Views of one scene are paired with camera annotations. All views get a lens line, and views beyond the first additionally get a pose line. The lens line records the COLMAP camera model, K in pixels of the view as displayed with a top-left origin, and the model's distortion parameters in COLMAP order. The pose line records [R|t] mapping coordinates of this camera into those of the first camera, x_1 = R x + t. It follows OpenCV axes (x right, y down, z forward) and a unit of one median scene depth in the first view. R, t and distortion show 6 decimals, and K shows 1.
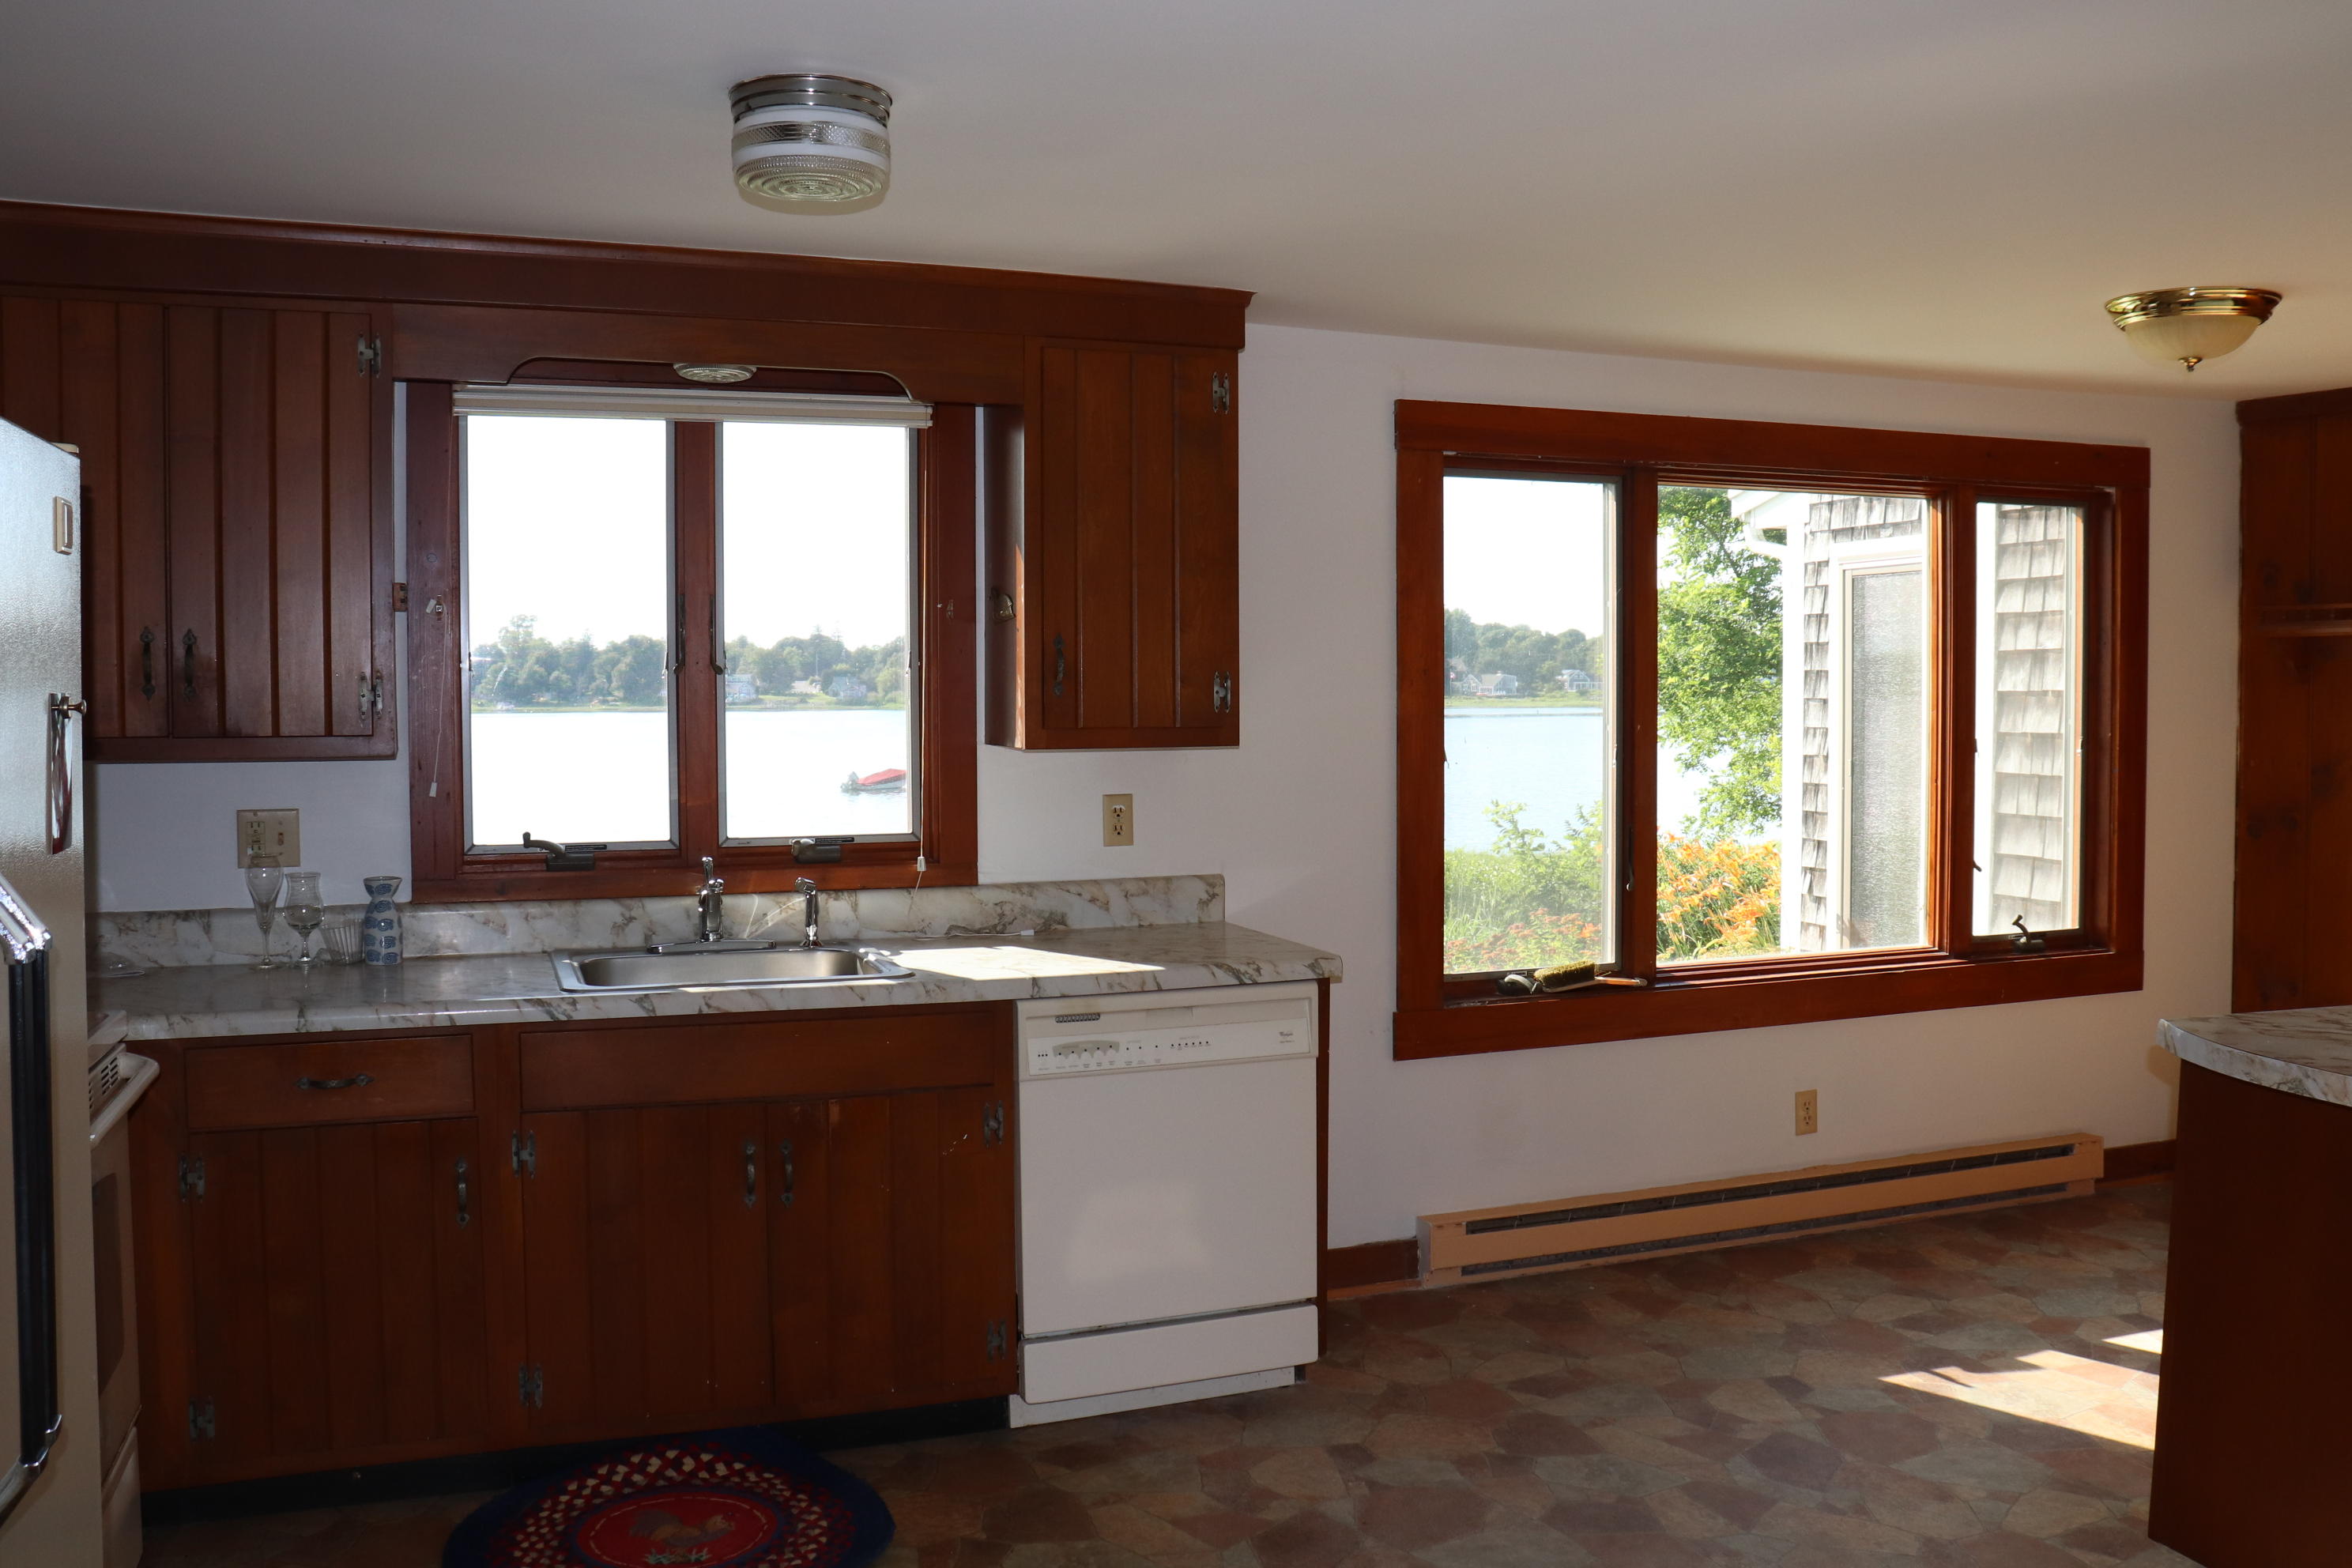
lens RADIAL K [[2229.9, 0, 1179.0], [0, 2229.9, 775.2], [0, 0, 1]] dist [-0.043465, -0.007614]
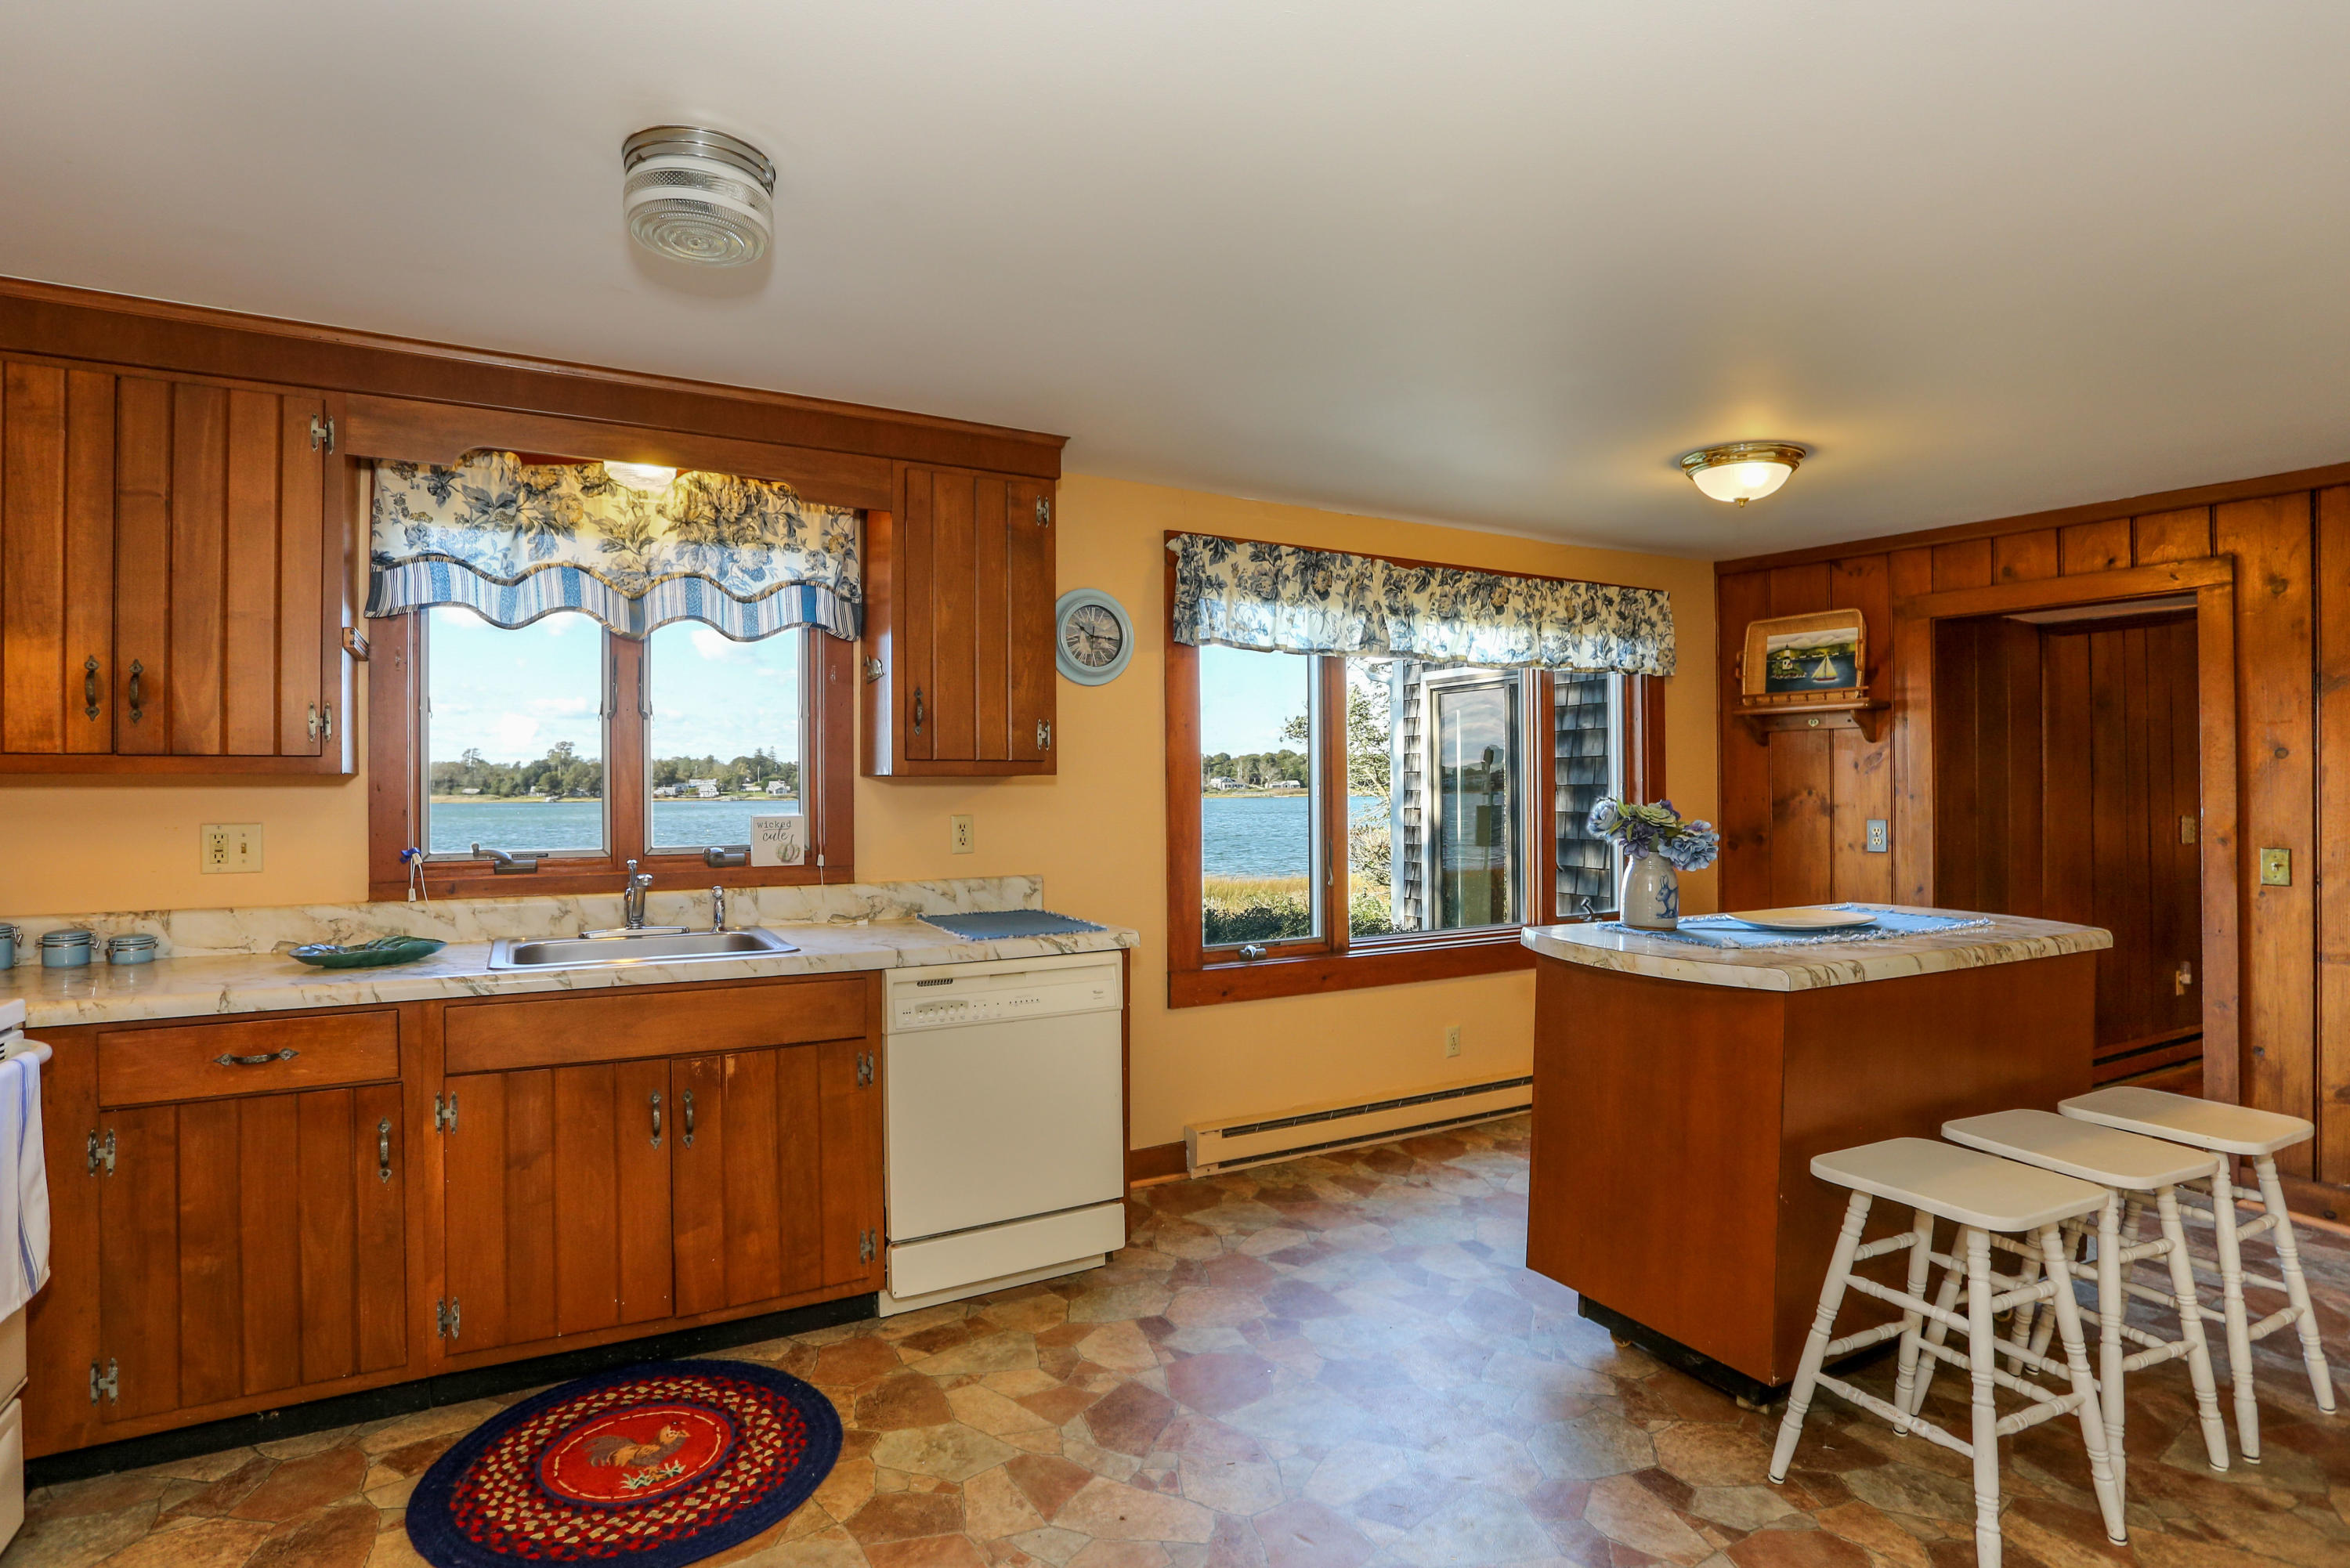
lens RADIAL K [[1264.7, 0, 1177.0], [0, 1264.7, 806.9], [0, 0, 1]] dist [-0.001272, 0.003117]
pose [[0.988425, -0.002360, 0.151693, -0.017361], [0.007685, 0.999374, -0.034525, 0.034079], [-0.151517, 0.035291, 0.987825, 0.259097]]
